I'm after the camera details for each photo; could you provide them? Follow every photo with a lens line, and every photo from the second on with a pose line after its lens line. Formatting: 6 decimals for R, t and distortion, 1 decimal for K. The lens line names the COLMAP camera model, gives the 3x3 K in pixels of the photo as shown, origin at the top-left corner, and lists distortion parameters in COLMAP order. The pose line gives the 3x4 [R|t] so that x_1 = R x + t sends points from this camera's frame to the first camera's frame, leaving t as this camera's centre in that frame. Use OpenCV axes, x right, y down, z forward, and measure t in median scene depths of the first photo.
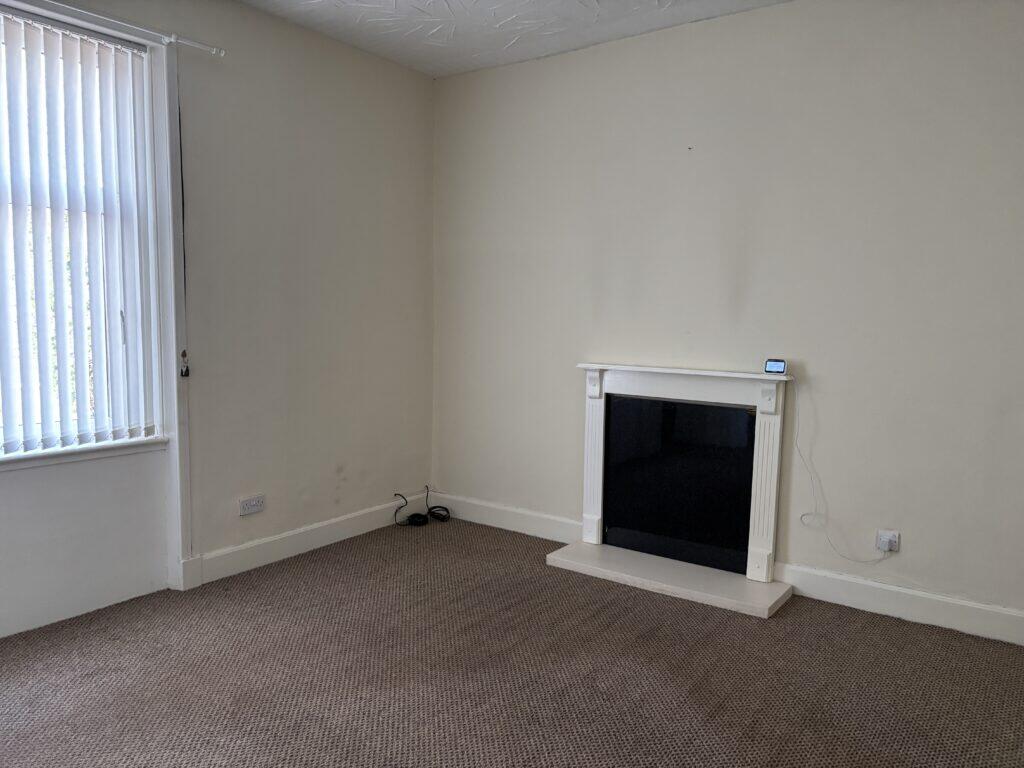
lens RADIAL K [[767.2, 0, 512.0], [0, 767.2, 384.0], [0, 0, 1]] dist [0.065220, -0.044293]
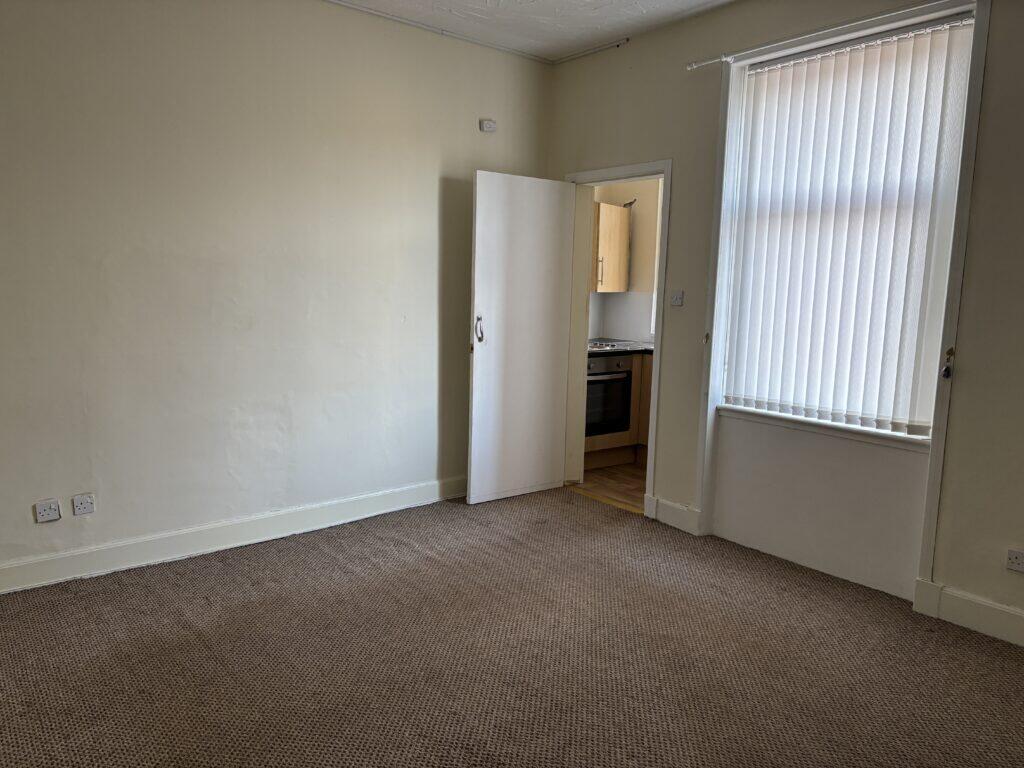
lens RADIAL K [[767.2, 0, 512.0], [0, 767.2, 384.0], [0, 0, 1]] dist [0.065220, -0.044293]
pose [[-0.290025, 0.099994, -0.951781, 0.579073], [-0.118637, 0.983099, 0.139435, -0.068902], [0.949637, 0.153356, -0.273260, 0.790098]]
